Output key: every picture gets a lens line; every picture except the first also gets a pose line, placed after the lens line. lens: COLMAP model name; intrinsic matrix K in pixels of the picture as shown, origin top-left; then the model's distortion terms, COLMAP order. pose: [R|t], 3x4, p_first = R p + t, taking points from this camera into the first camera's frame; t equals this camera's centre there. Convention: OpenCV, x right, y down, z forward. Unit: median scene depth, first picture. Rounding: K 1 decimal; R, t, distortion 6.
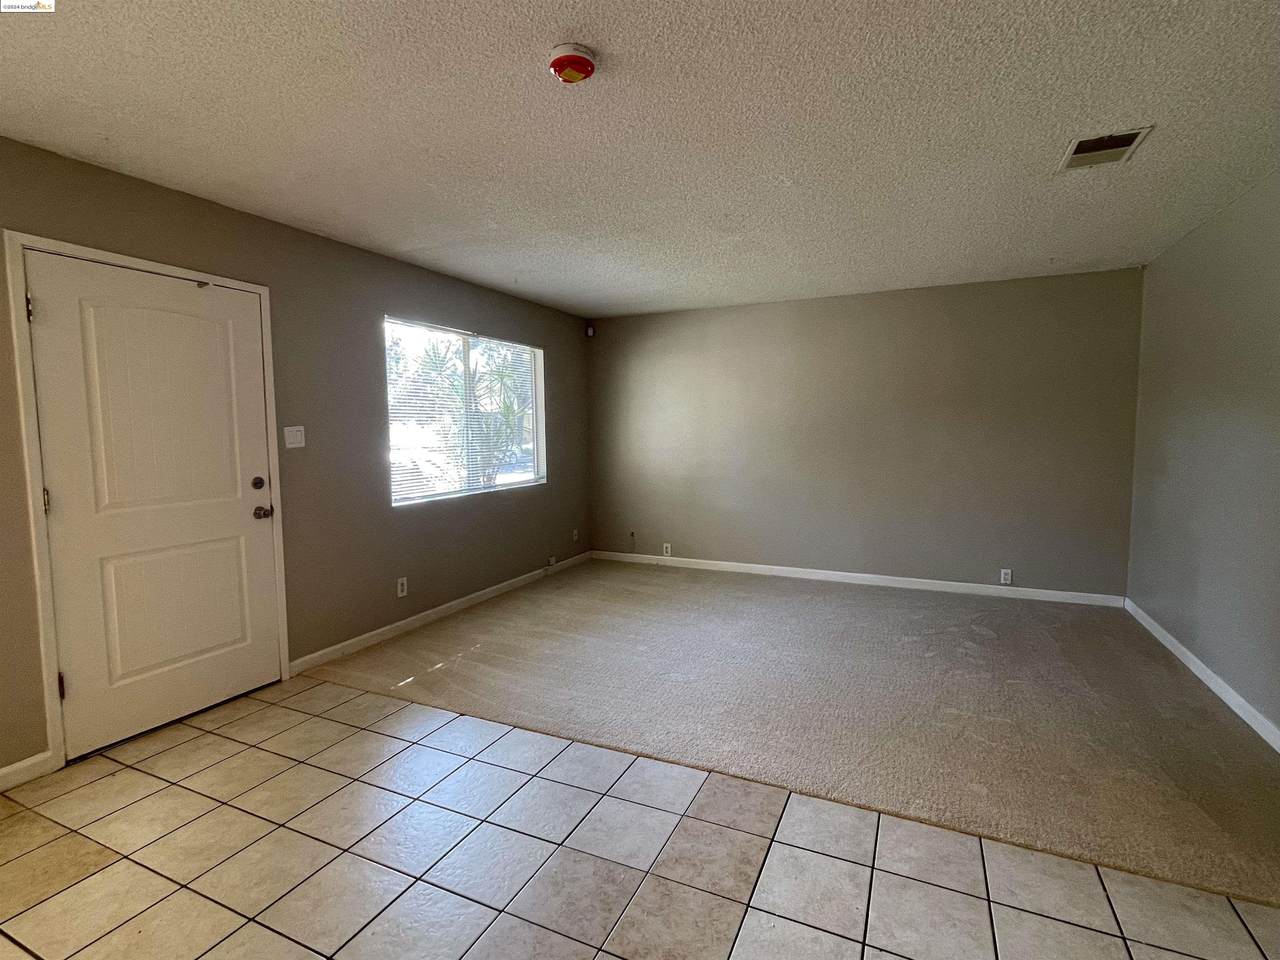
lens RADIAL K [[612.6, 0, 636.0], [0, 612.6, 481.1], [0, 0, 1]] dist [0.001731, -0.000281]
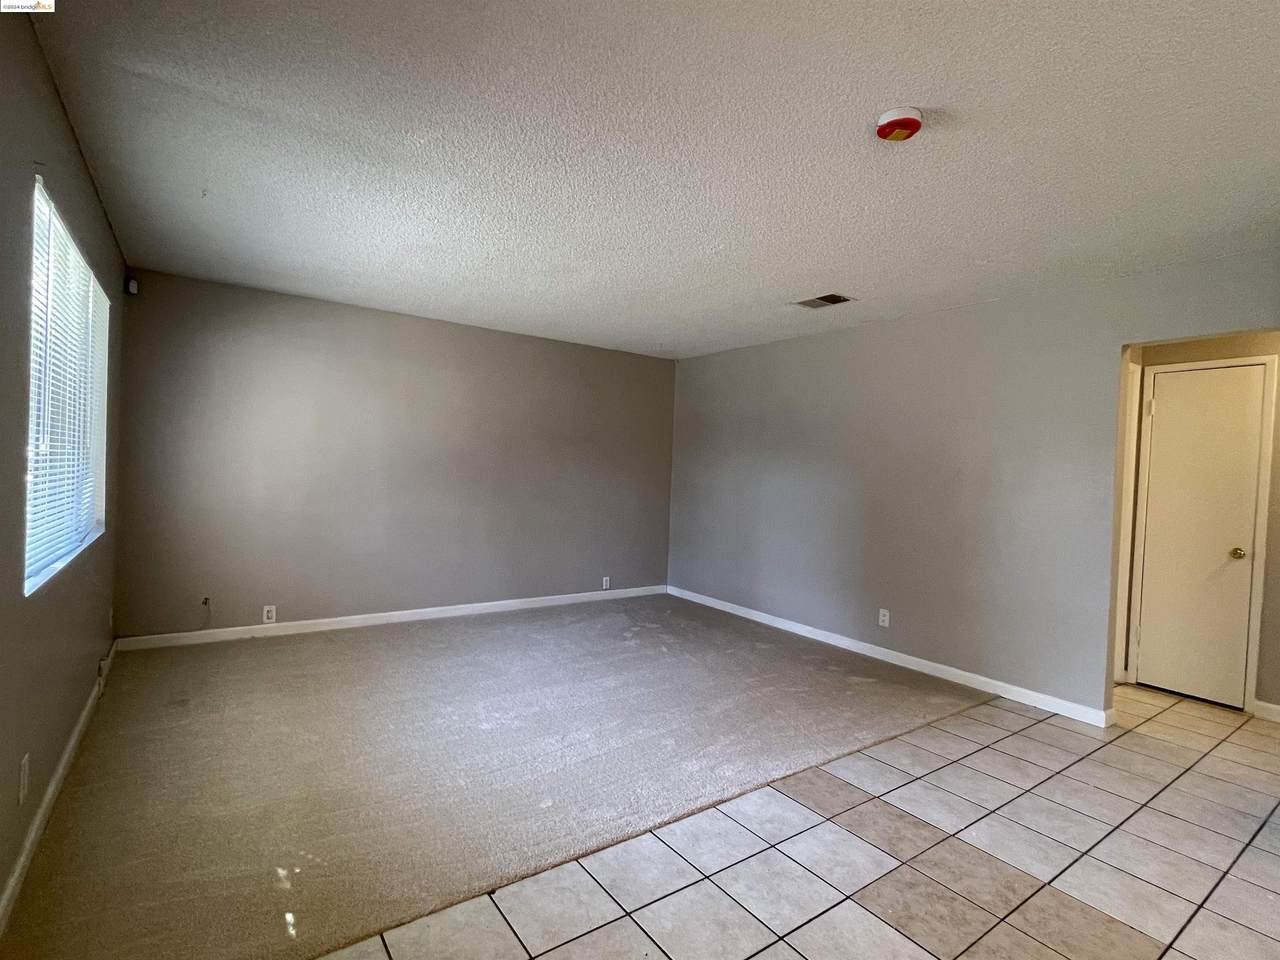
lens RADIAL K [[612.6, 0, 634.3], [0, 612.6, 481.8], [0, 0, 1]] dist [0.001731, -0.000281]
pose [[0.505142, 0.007741, 0.863002, -0.532659], [0.031311, 0.999137, -0.027289, -0.017308], [-0.862468, 0.040806, 0.504464, 0.371839]]
